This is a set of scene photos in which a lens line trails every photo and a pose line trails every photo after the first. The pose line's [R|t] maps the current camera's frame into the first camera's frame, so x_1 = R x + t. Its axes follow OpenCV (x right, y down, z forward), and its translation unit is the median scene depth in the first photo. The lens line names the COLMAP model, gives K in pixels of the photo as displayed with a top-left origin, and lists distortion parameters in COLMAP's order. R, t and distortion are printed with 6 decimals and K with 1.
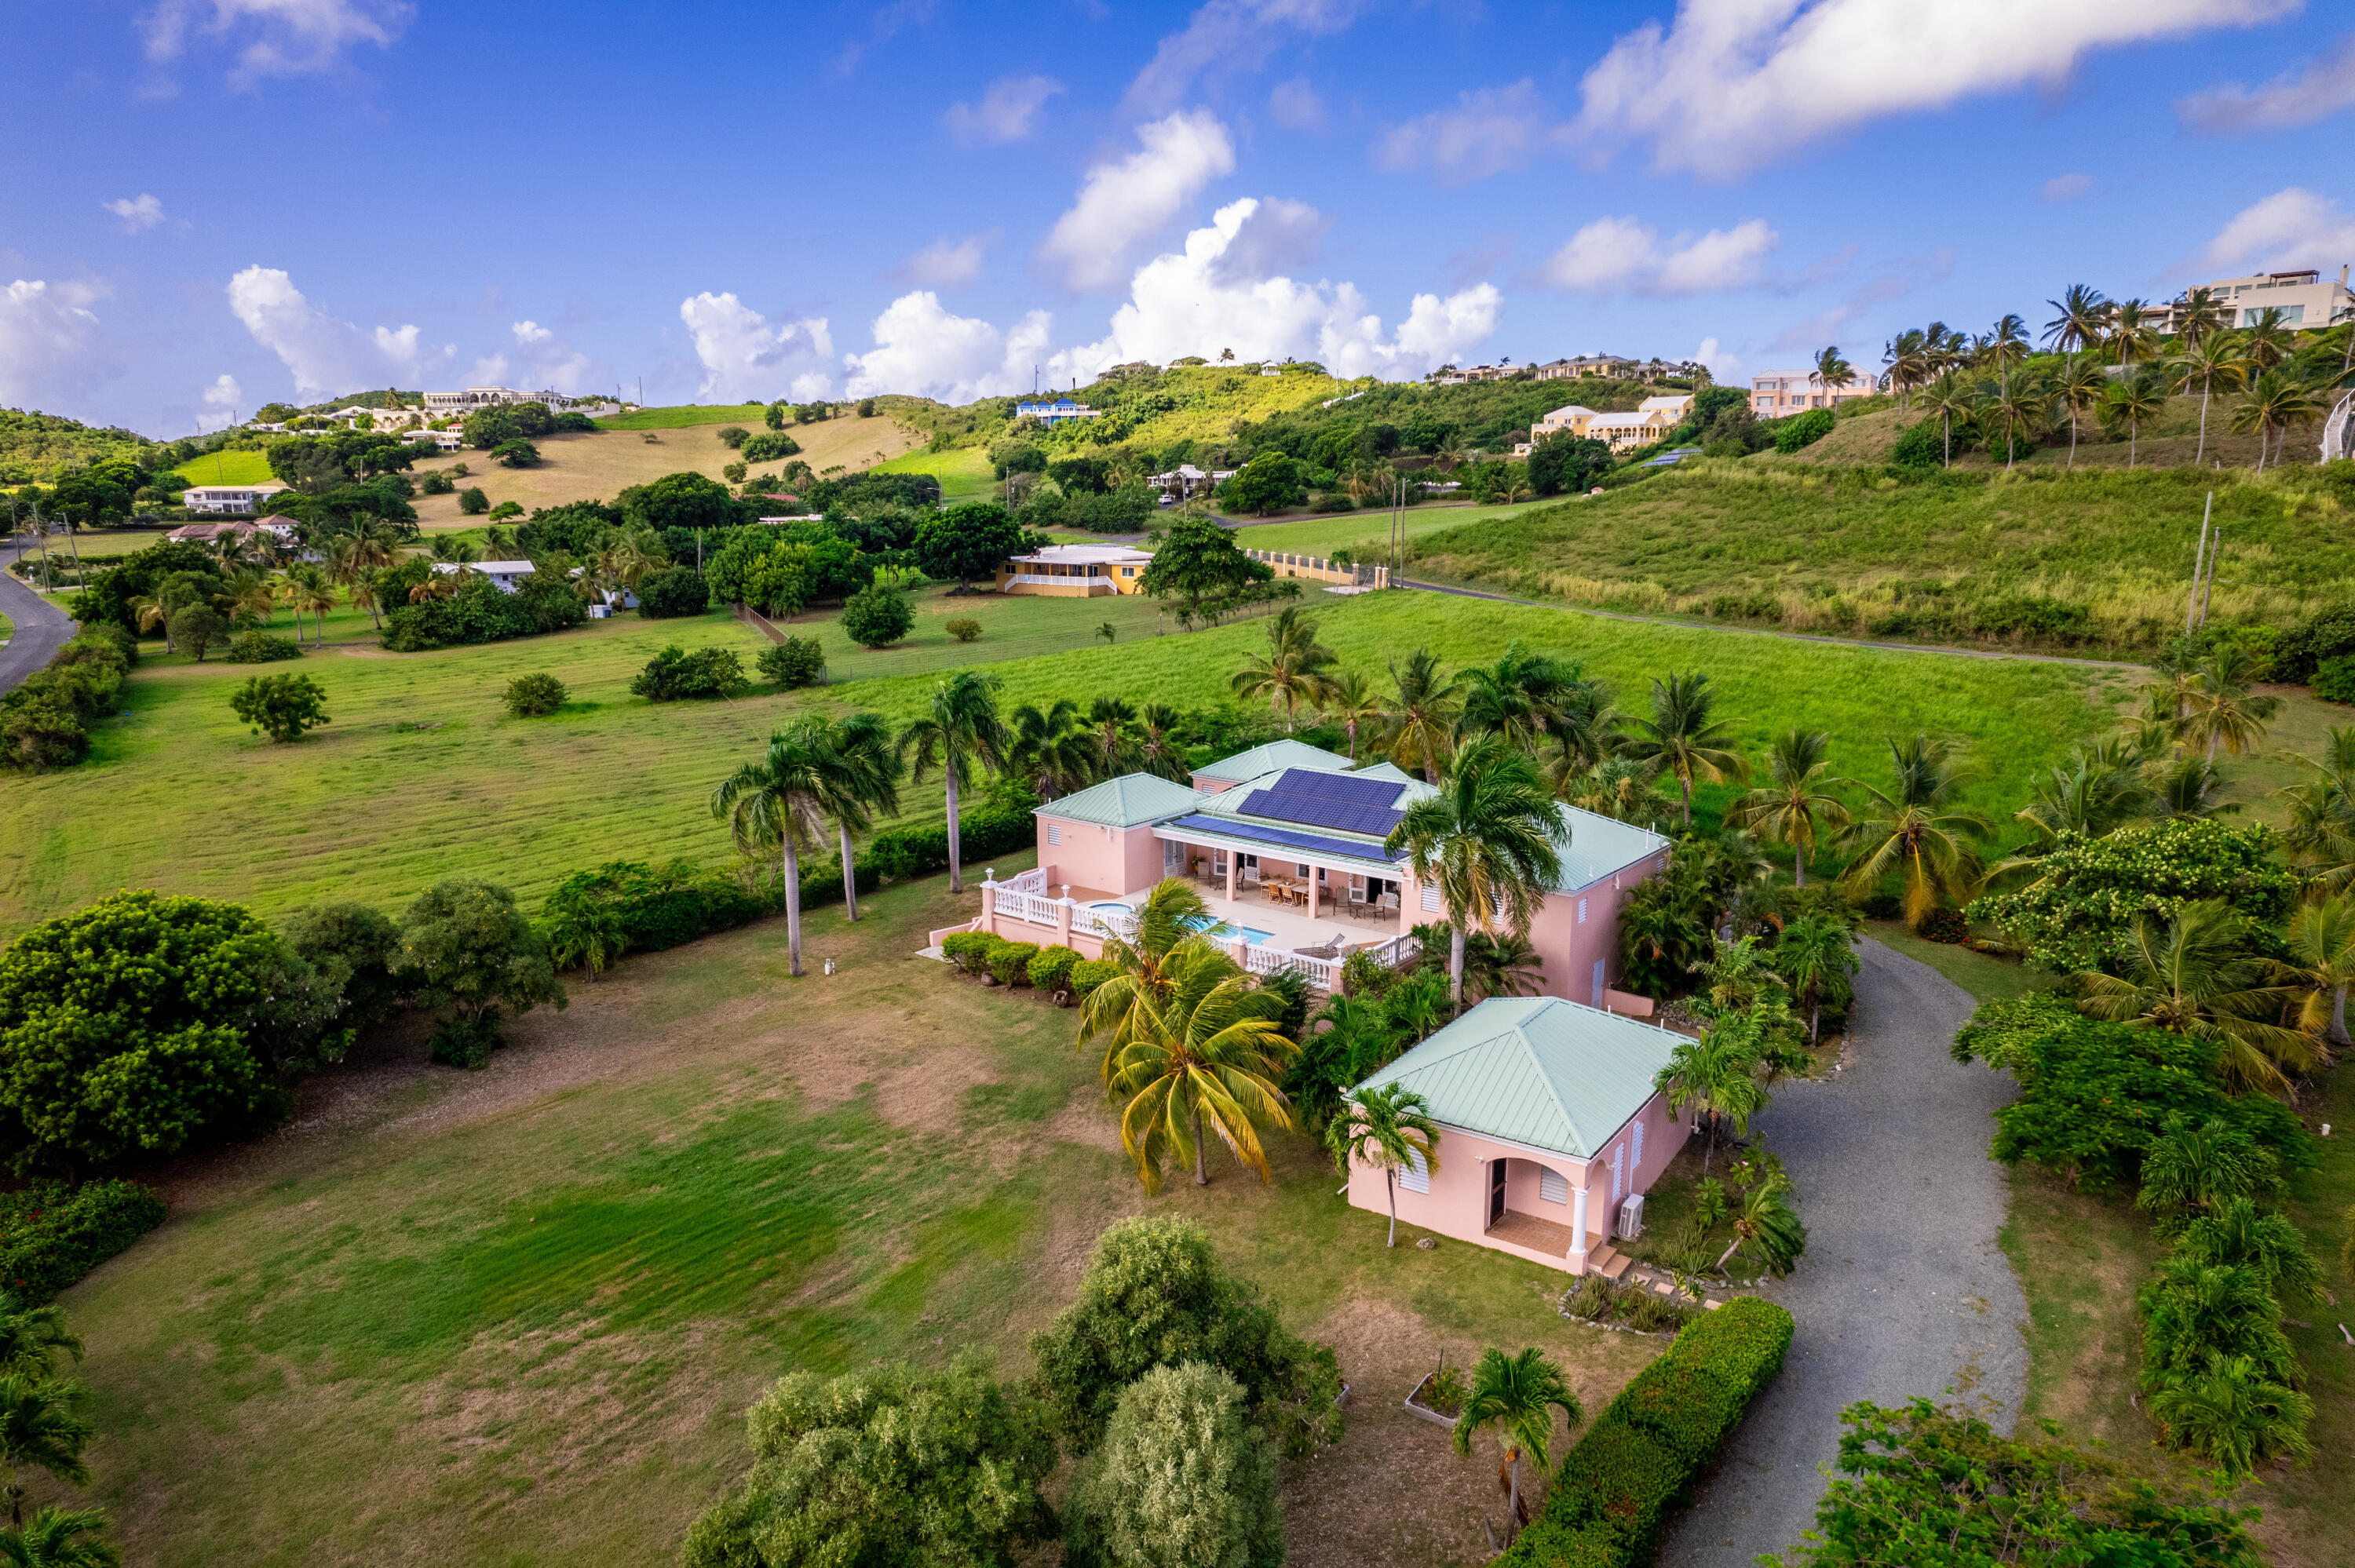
lens RADIAL K [[1503.8, 0, 1177.5], [0, 1503.8, 784.0], [0, 0, 1]] dist [-0.077325, 0.068985]
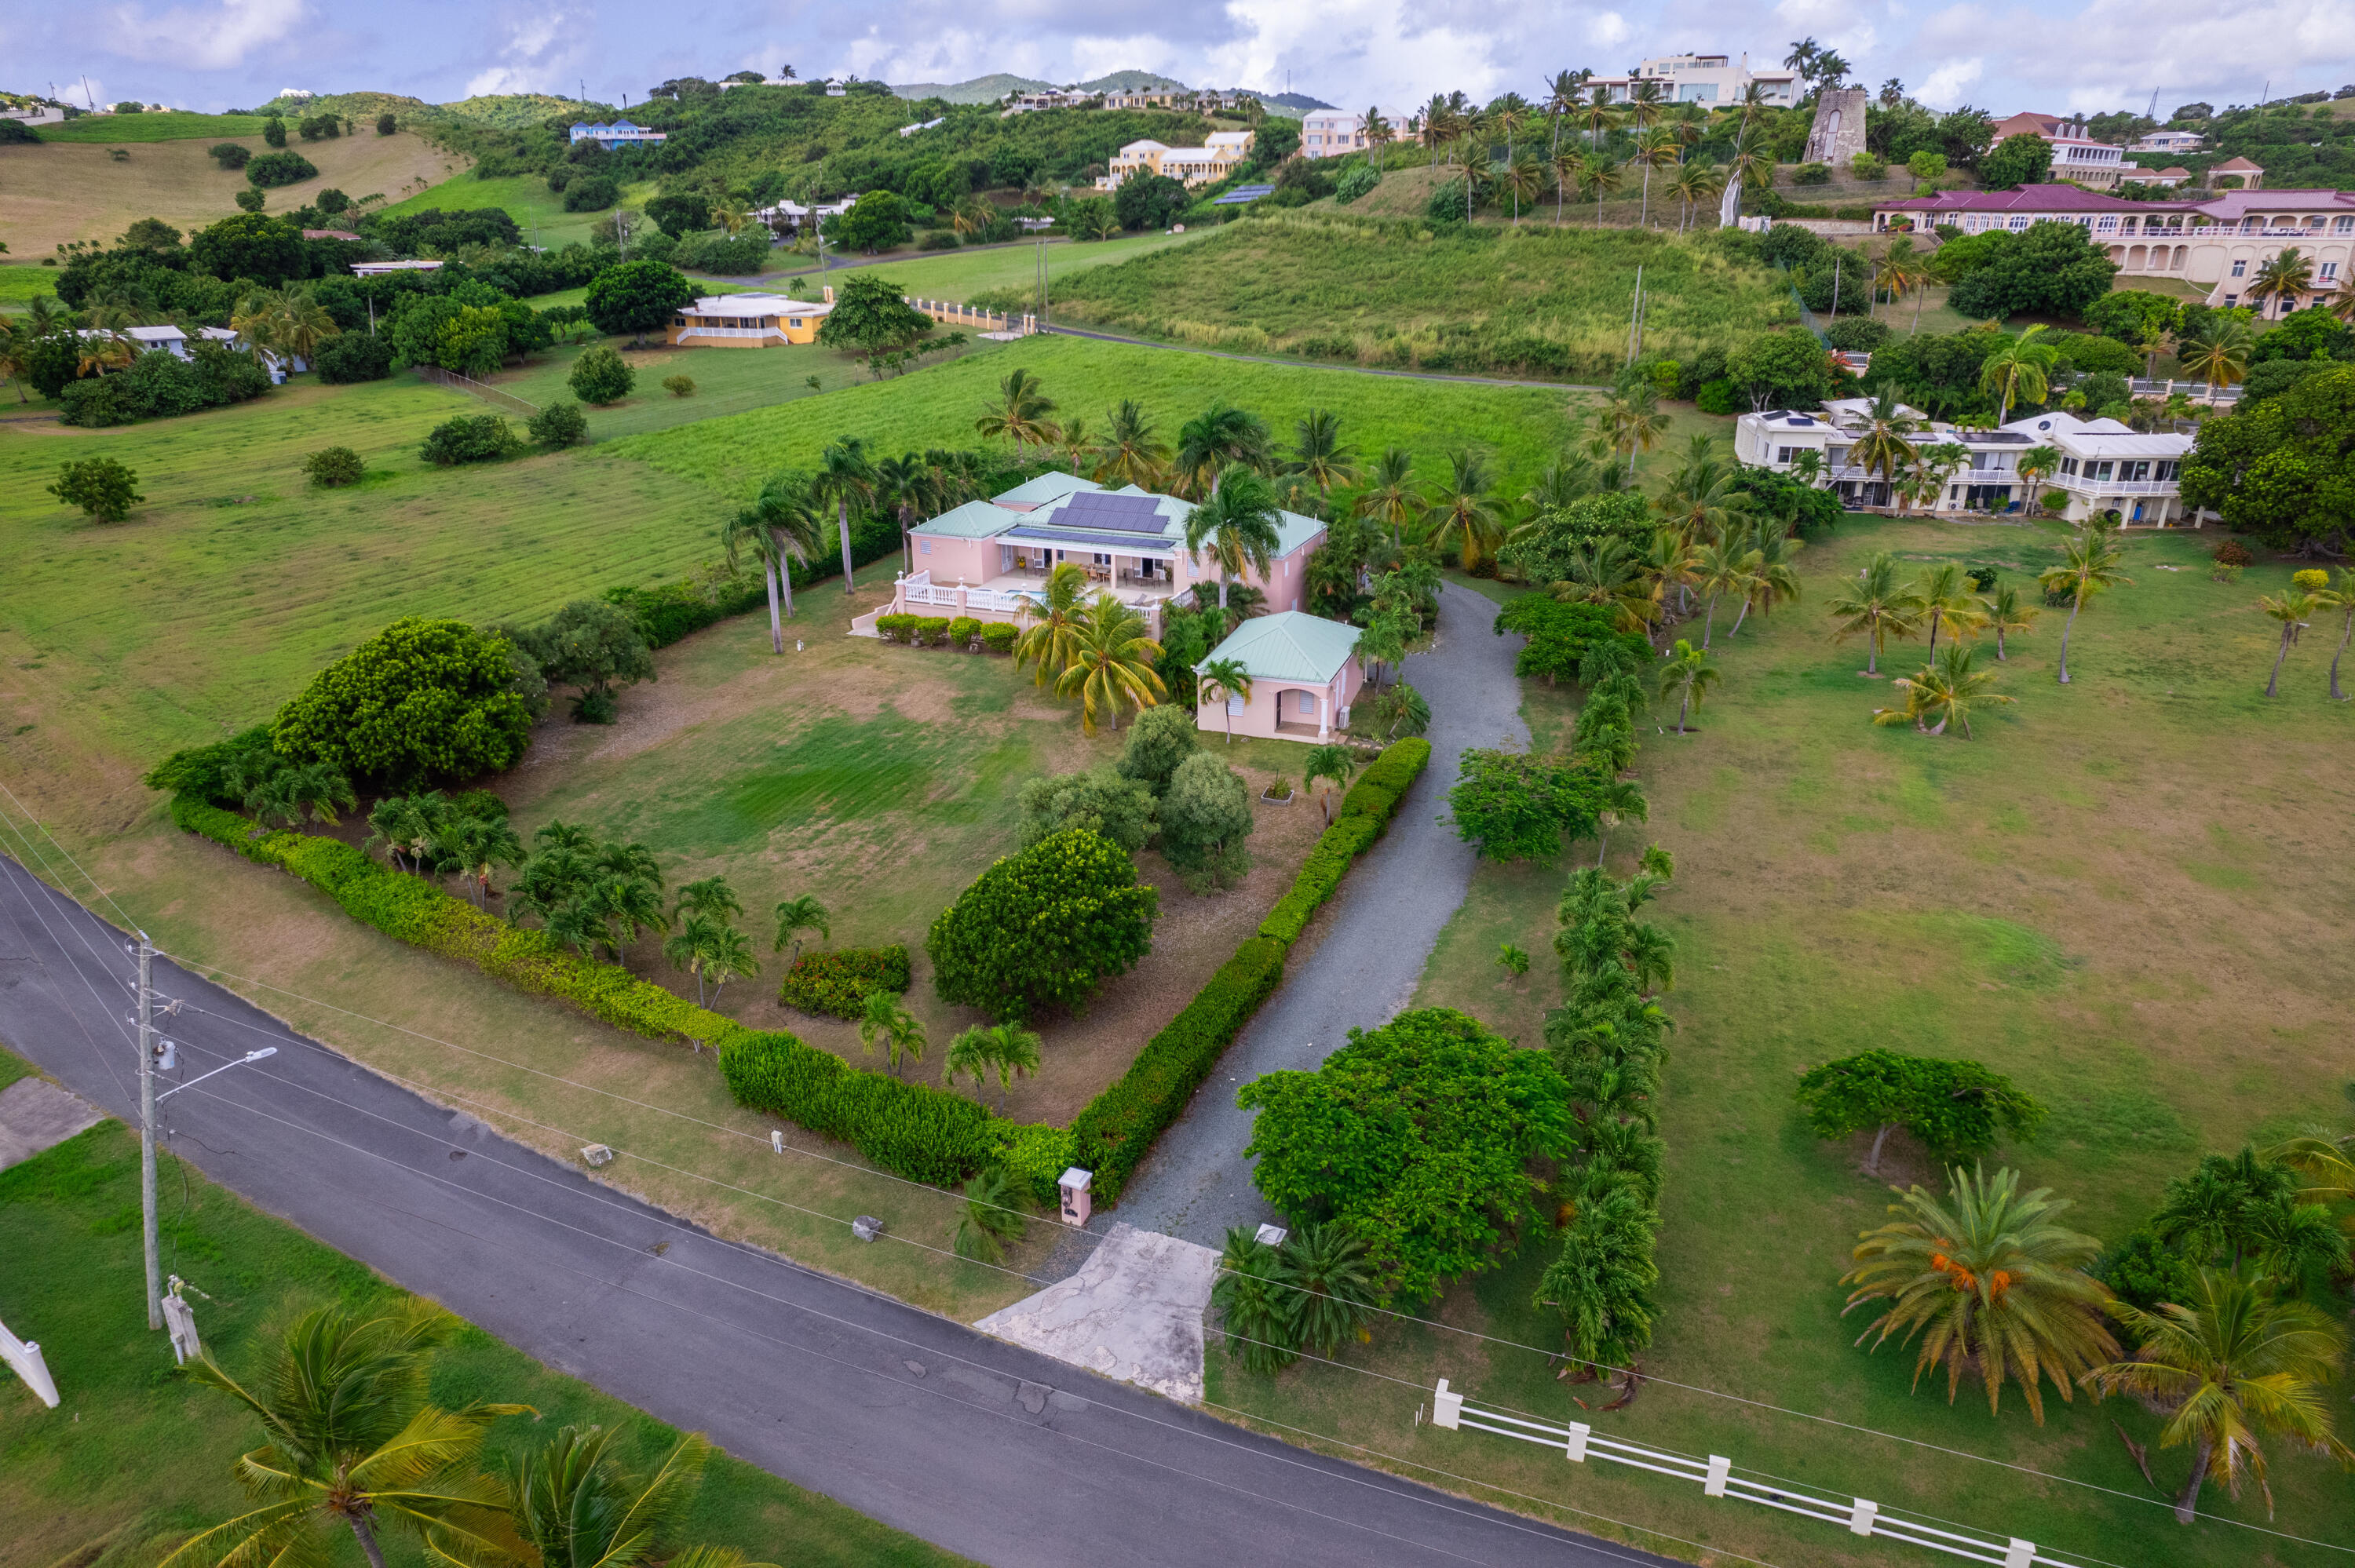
lens RADIAL K [[1503.8, 0, 1177.5], [0, 1503.8, 784.0], [0, 0, 1]] dist [-0.077325, 0.068985]
pose [[0.956001, -0.106907, 0.273190, -0.149561], [0.054910, 0.979986, 0.191343, -0.002982], [-0.288178, -0.167923, 0.942738, -0.264889]]
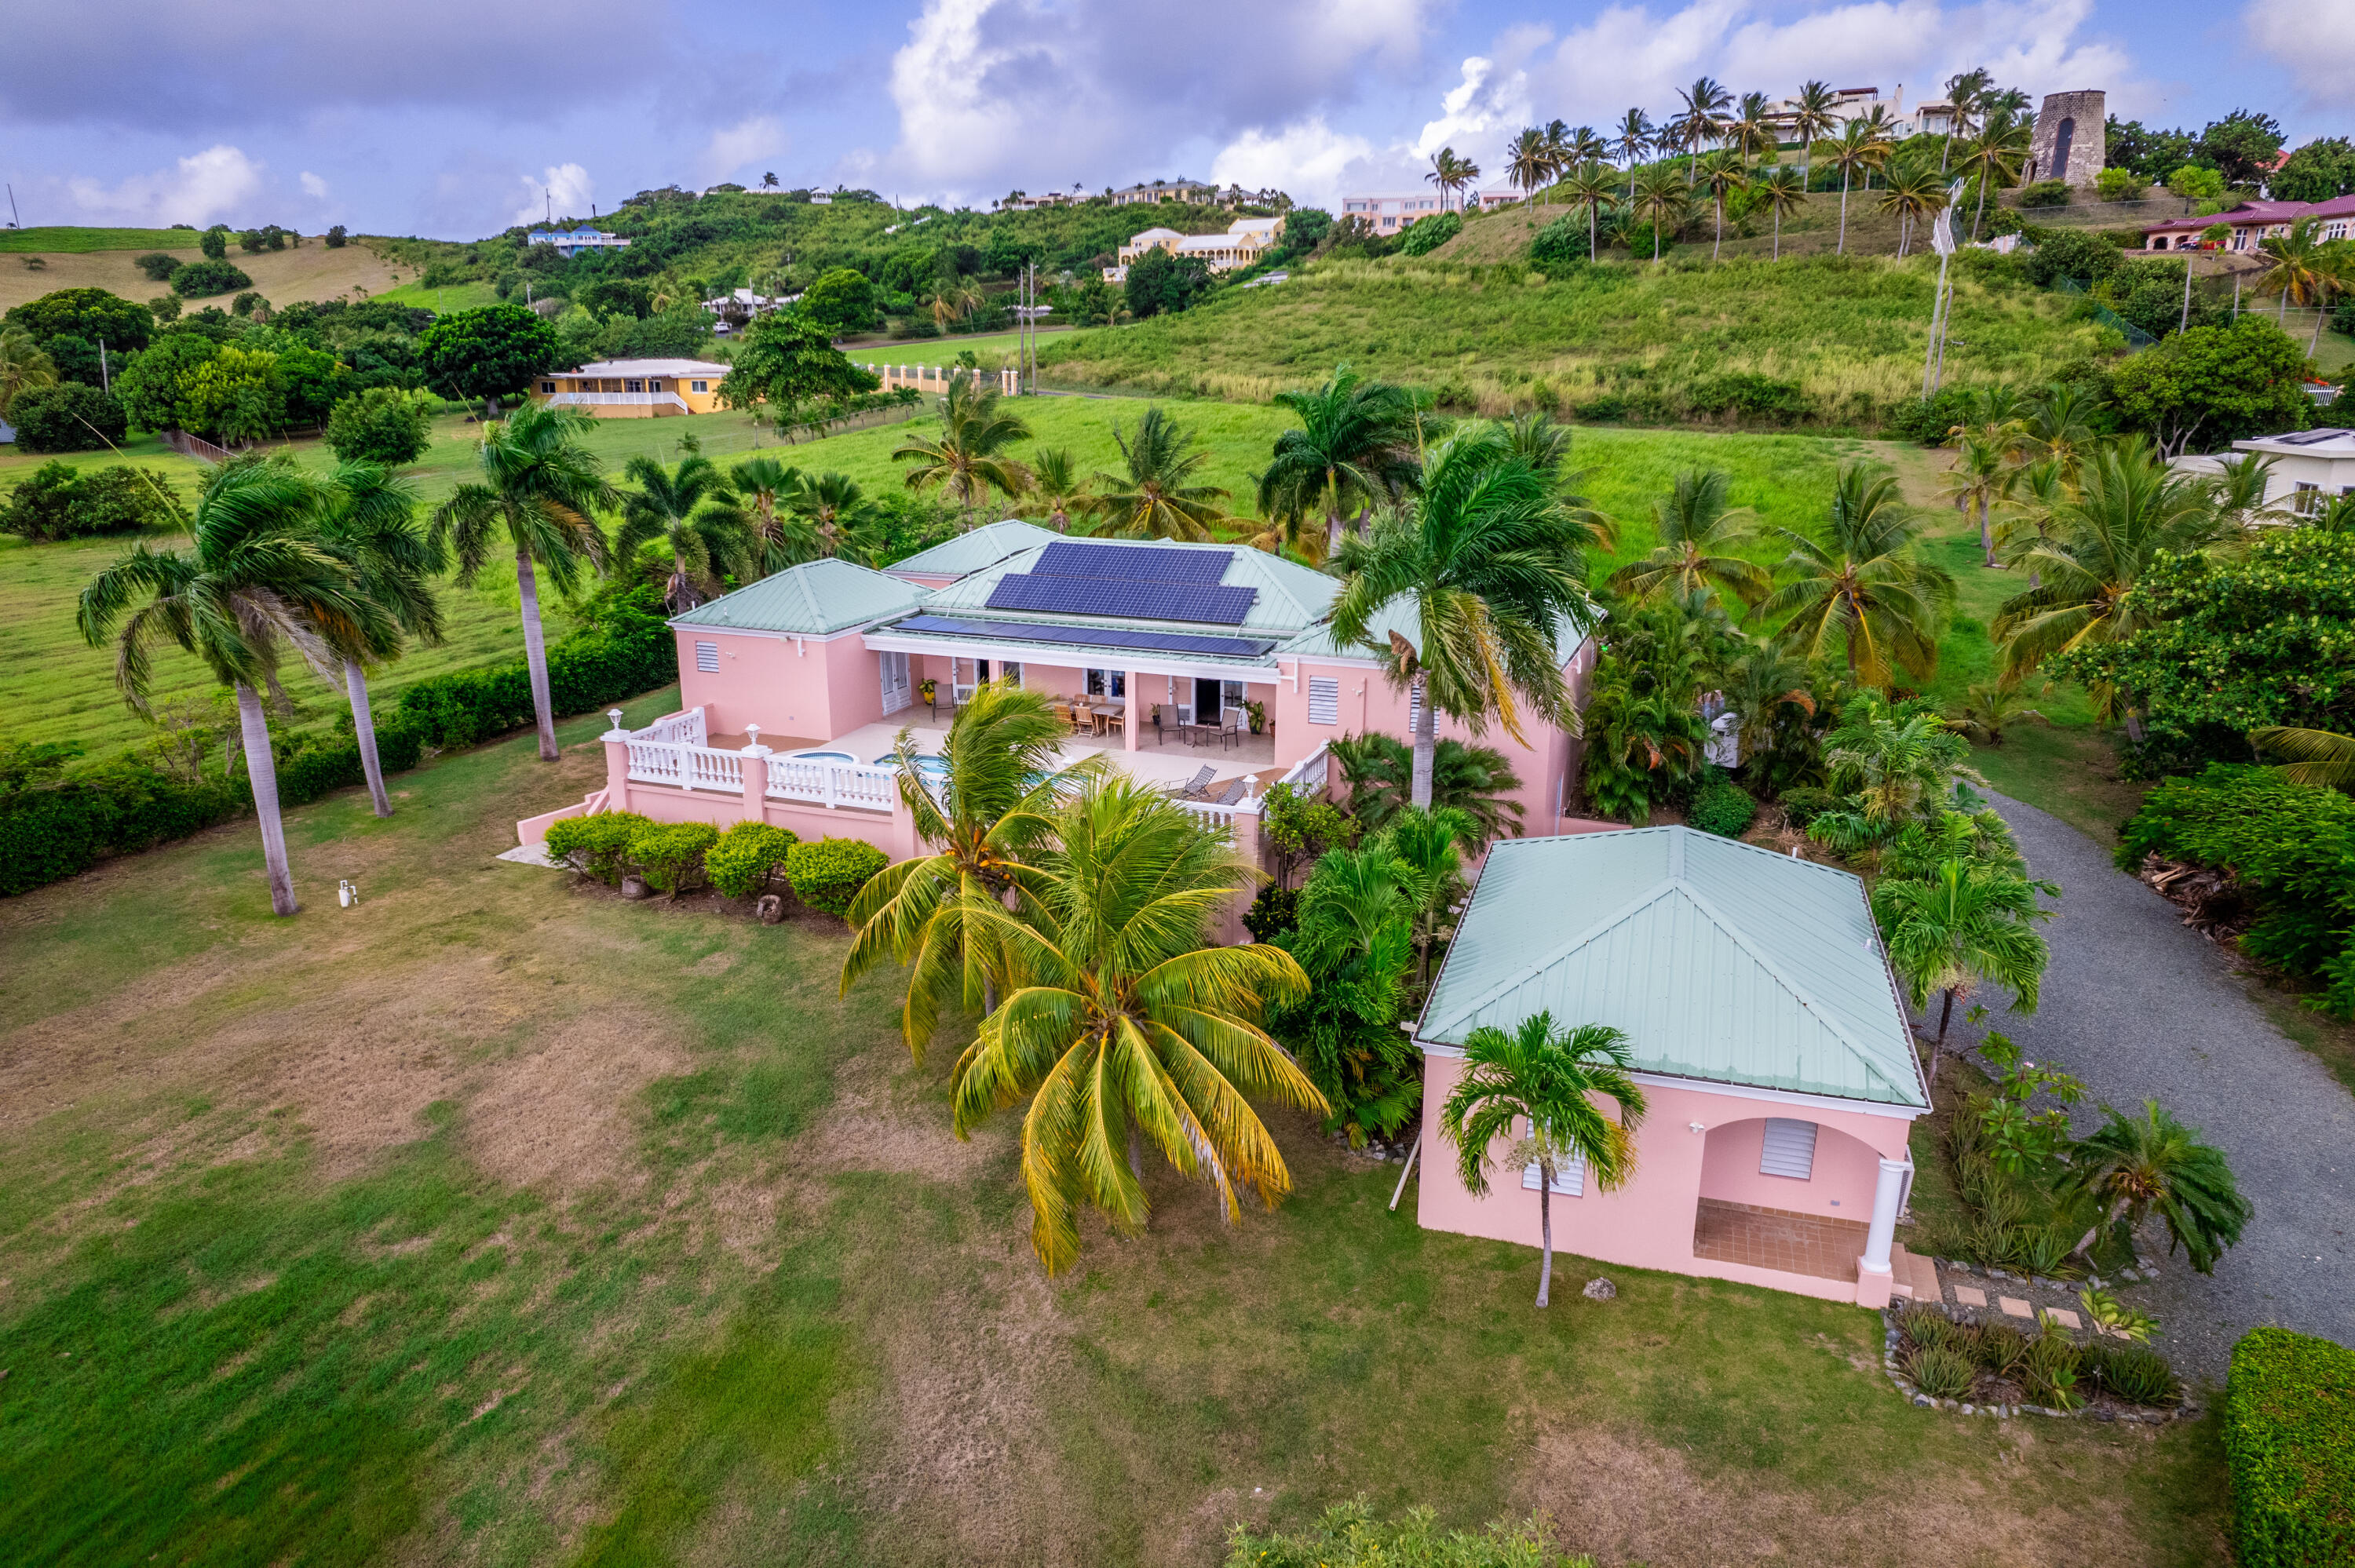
lens RADIAL K [[1503.8, 0, 1177.5], [0, 1503.8, 784.0], [0, 0, 1]] dist [-0.077325, 0.068985]
pose [[0.957075, -0.078801, 0.278921, -0.039874], [0.054436, 0.994077, 0.094058, 0.021570], [-0.284681, -0.074837, 0.955697, 0.180239]]
